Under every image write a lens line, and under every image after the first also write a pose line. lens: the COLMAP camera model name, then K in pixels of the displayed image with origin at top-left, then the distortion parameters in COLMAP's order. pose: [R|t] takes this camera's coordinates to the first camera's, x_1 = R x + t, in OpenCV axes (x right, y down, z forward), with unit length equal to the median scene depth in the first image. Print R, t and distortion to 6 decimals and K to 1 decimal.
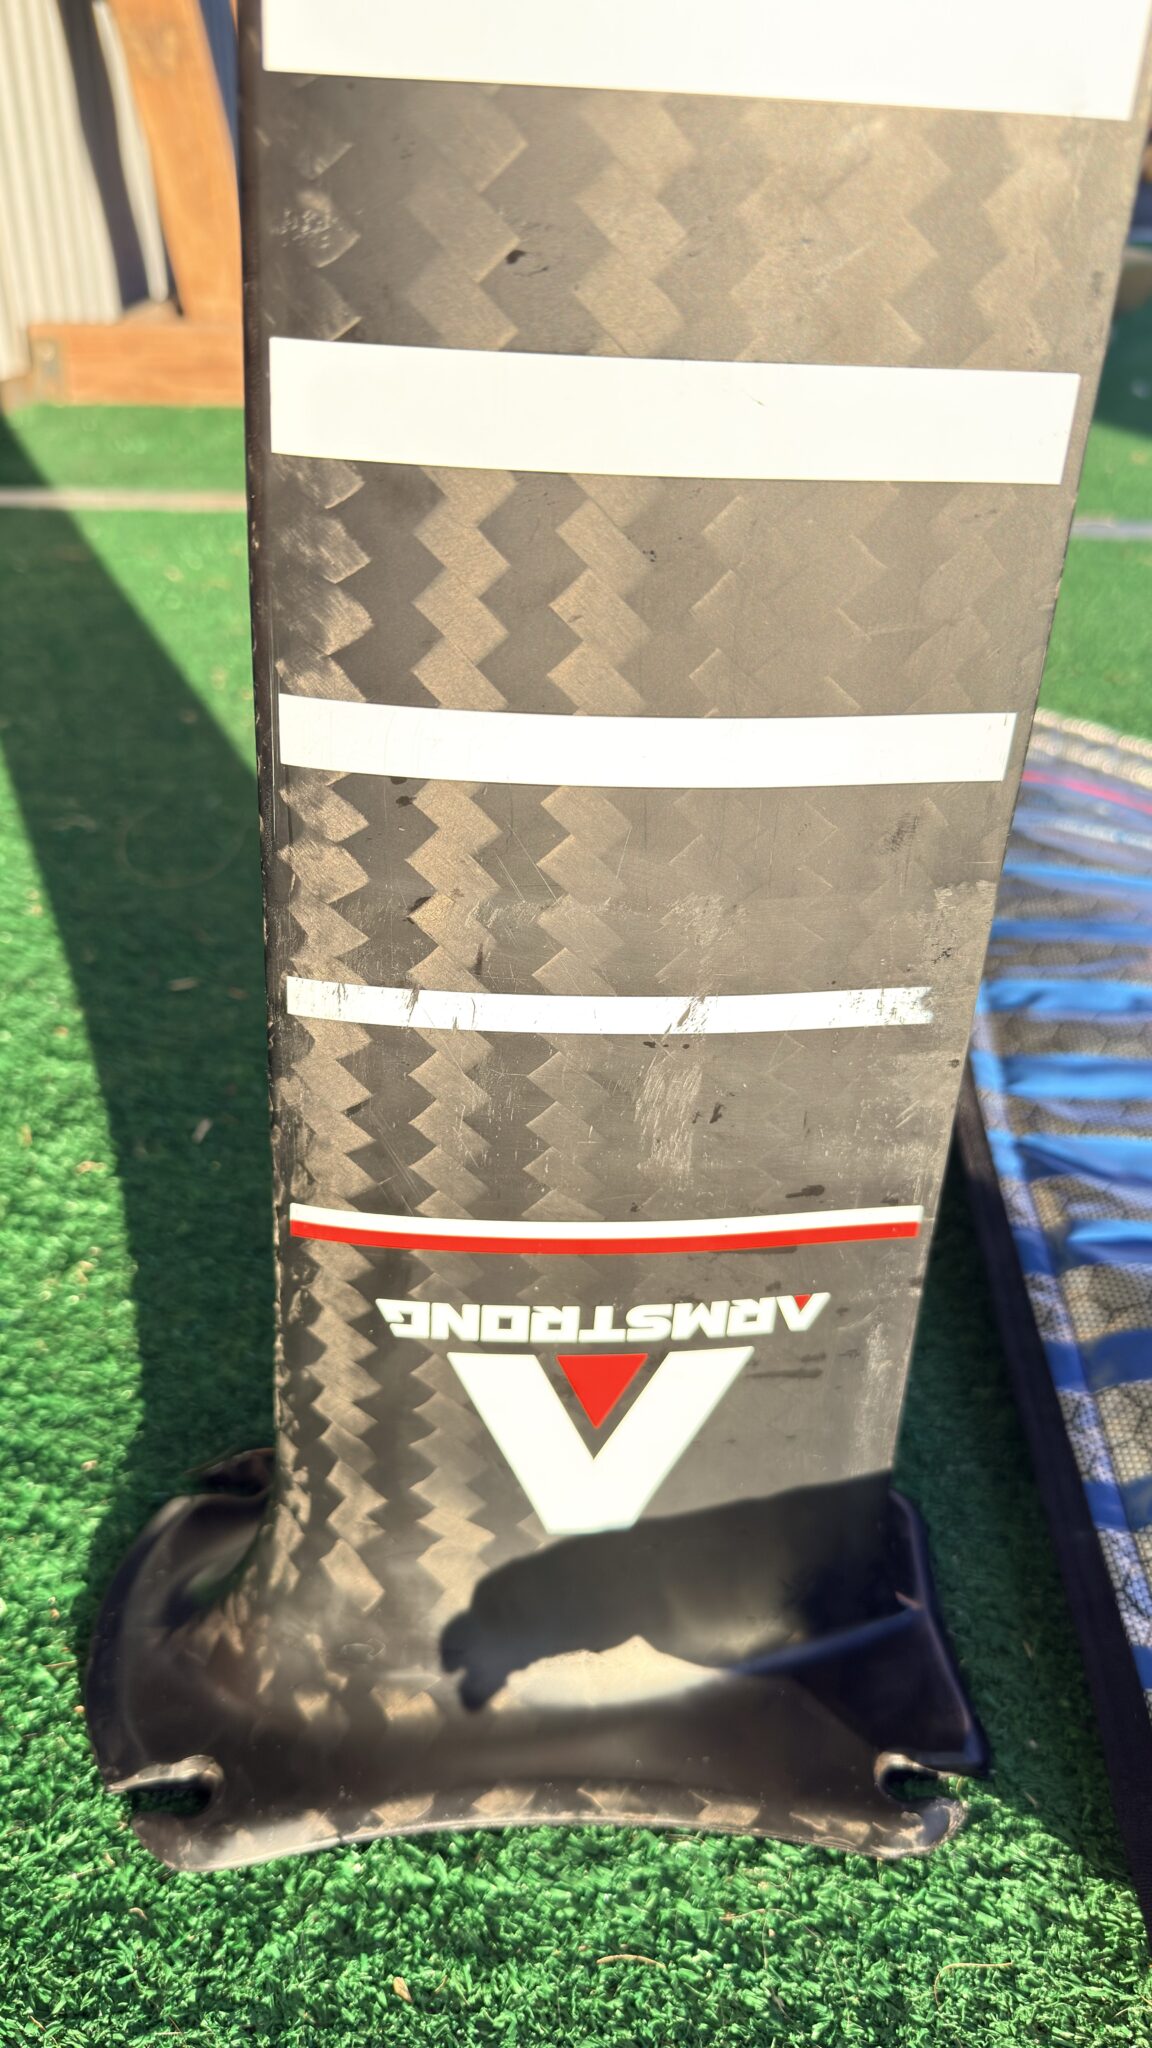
lens RADIAL K [[1514.3, 0, 560.5], [0, 1514.3, 1020.9], [0, 0, 1]] dist [-0.031715, 0.002293]
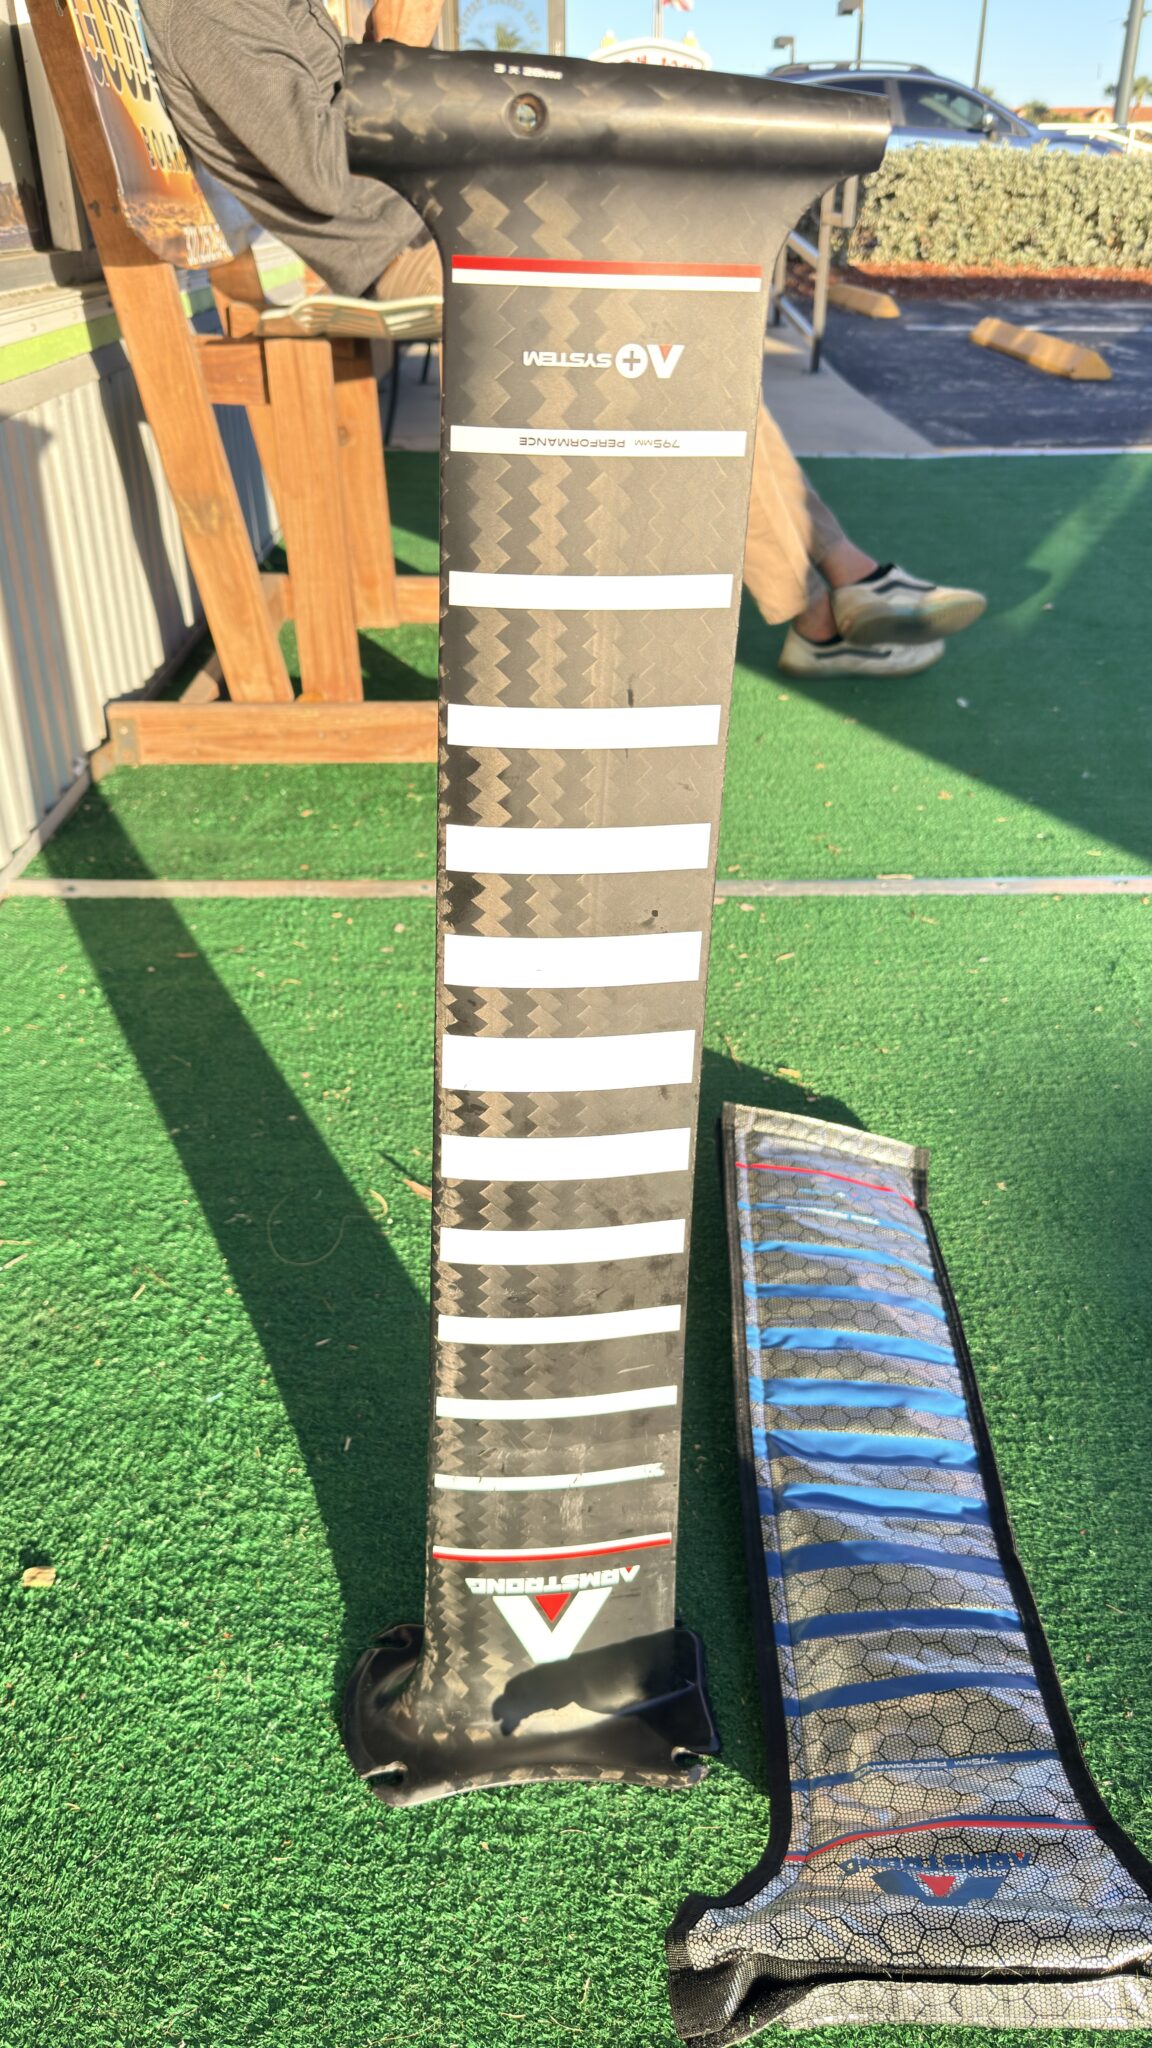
lens RADIAL K [[1531.9, 0, 565.6], [0, 1531.9, 1015.2], [0, 0, 1]] dist [-0.006512, -0.011132]
pose [[0.999035, -0.038352, 0.021387, 0.030374], [0.038935, 0.998861, -0.027580, -0.677831], [-0.020305, 0.028386, 0.999391, -1.603617]]
